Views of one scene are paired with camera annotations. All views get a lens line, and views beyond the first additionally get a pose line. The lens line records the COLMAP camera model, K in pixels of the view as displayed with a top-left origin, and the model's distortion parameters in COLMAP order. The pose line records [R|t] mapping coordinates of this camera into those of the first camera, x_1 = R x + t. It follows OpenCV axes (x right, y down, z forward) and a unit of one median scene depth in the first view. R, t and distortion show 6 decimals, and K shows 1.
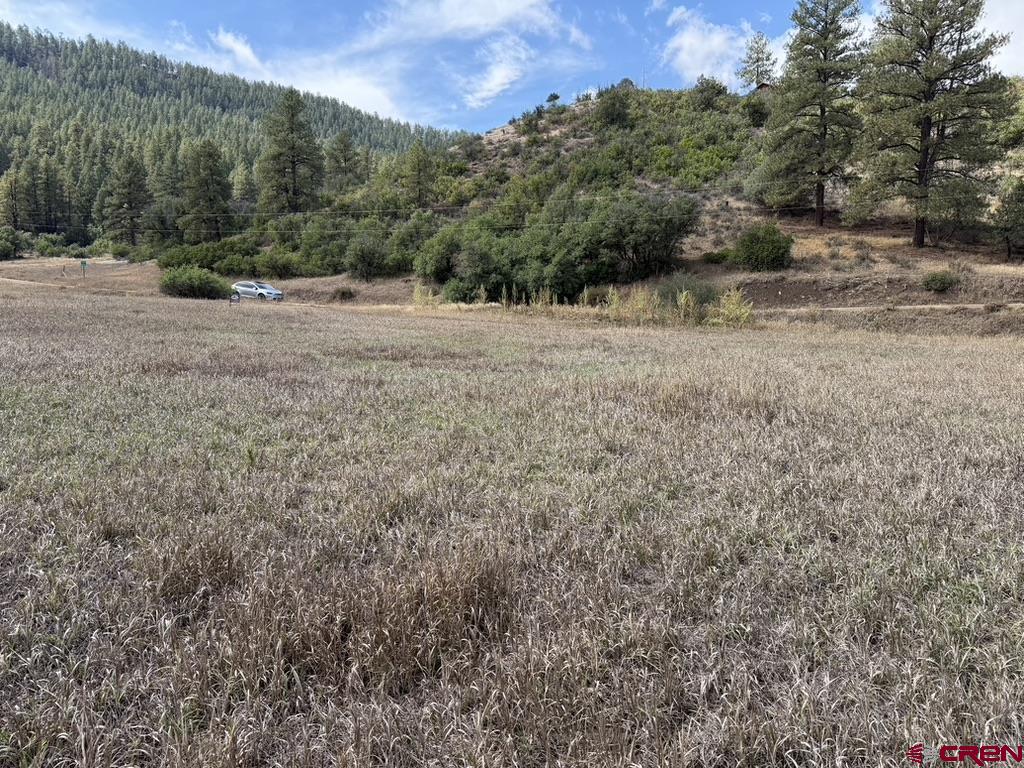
lens RADIAL K [[716.1, 0, 505.0], [0, 716.1, 381.8], [0, 0, 1]] dist [0.056616, -0.077028]
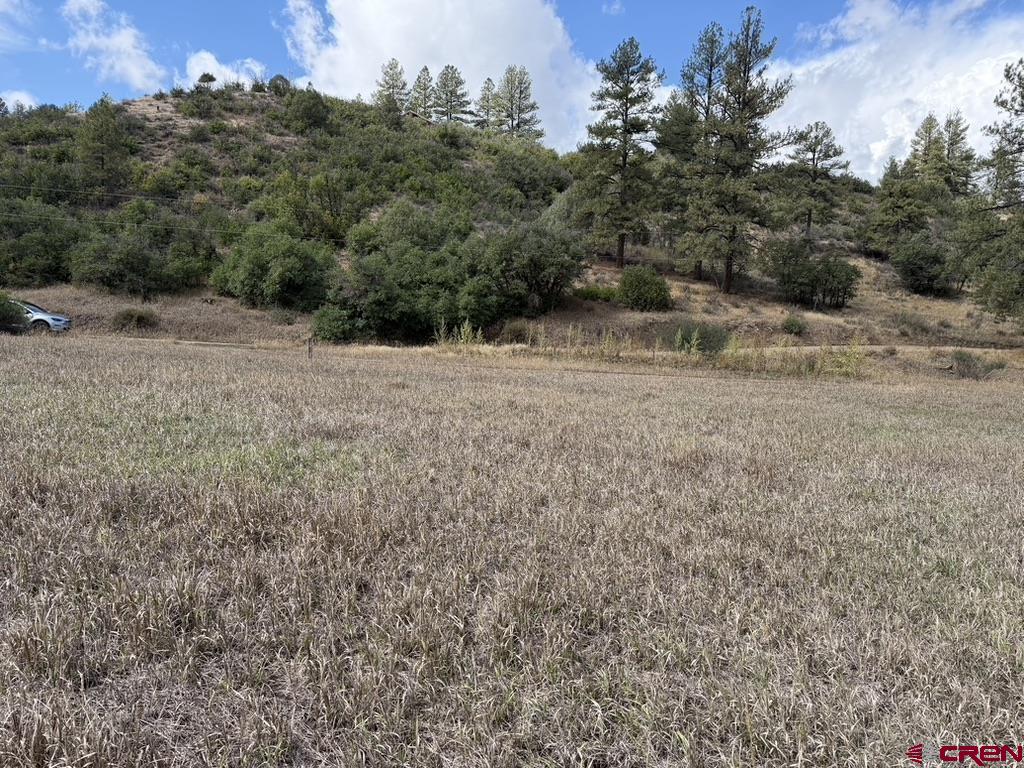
lens RADIAL K [[716.1, 0, 521.4], [0, 716.1, 380.6], [0, 0, 1]] dist [0.056616, -0.077028]
pose [[0.766909, -0.031531, 0.640981, -0.401020], [0.047442, 0.998845, -0.007627, -0.047464], [-0.640000, 0.036259, 0.767519, 0.288724]]
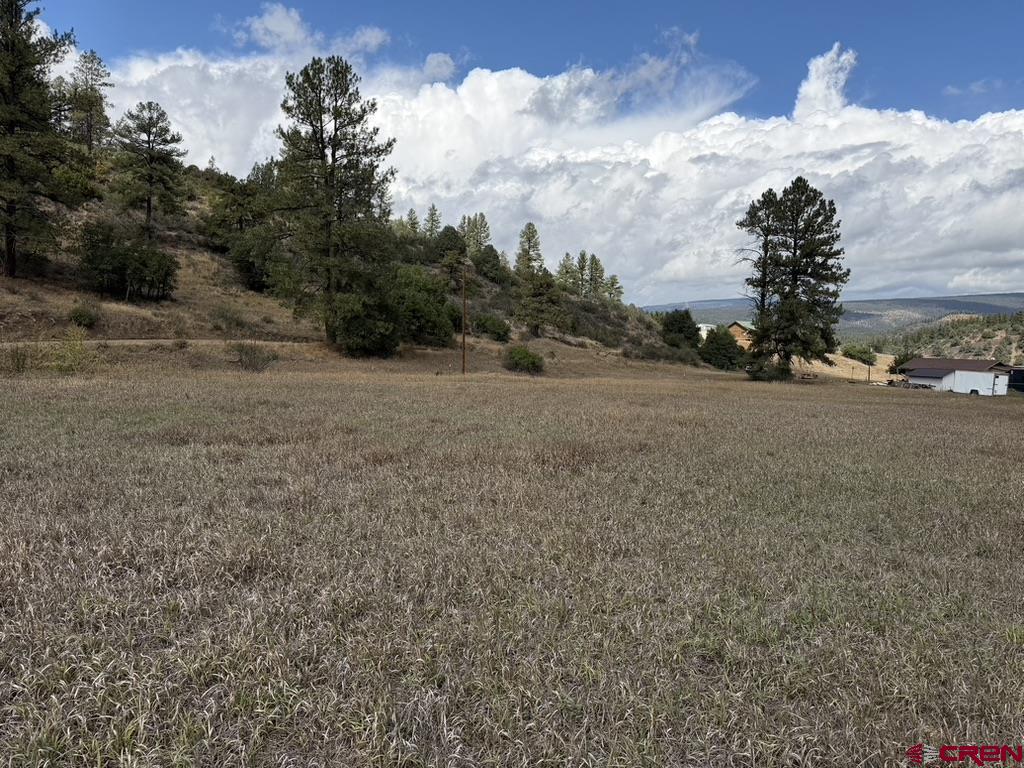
lens RADIAL K [[716.1, 0, 517.5], [0, 716.1, 381.5], [0, 0, 1]] dist [0.056616, -0.077028]
pose [[0.124019, -0.053221, 0.990852, -0.282441], [0.078623, 0.995948, 0.043654, -0.032476], [-0.989160, 0.072490, 0.127700, 0.189164]]
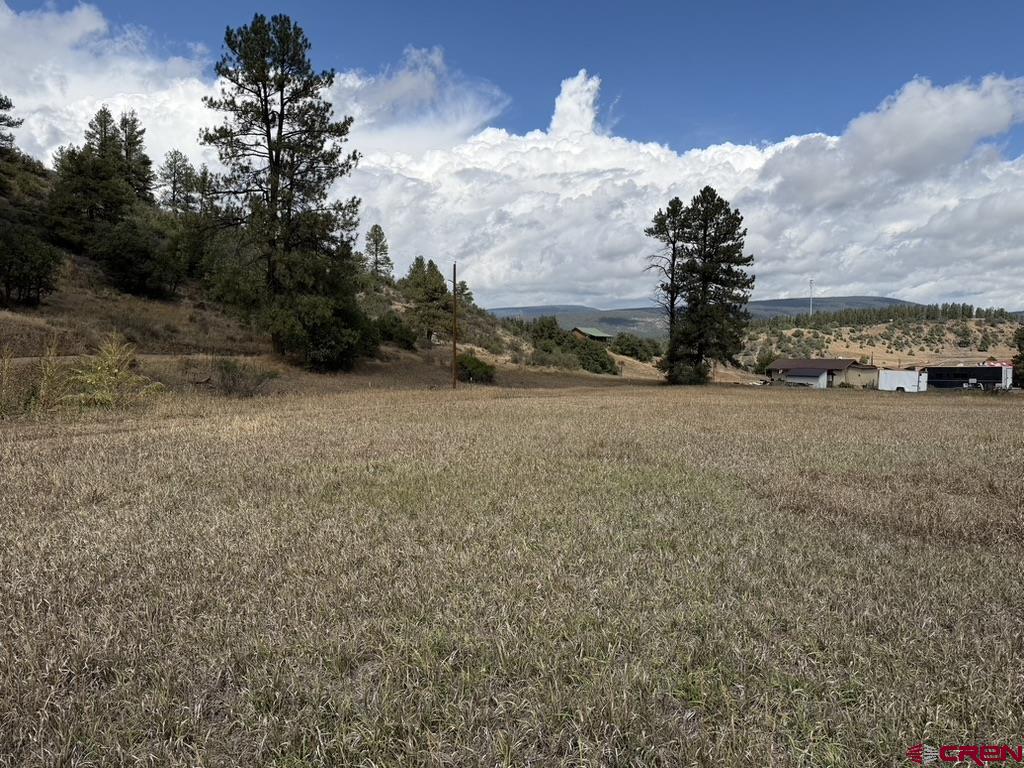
lens RADIAL K [[716.1, 0, 508.4], [0, 716.1, 362.0], [0, 0, 1]] dist [0.056616, -0.077028]
pose [[-0.156054, -0.016255, 0.987615, -0.182774], [0.096380, 0.994843, 0.031603, -0.056317], [-0.983035, 0.100118, -0.153683, 0.438705]]
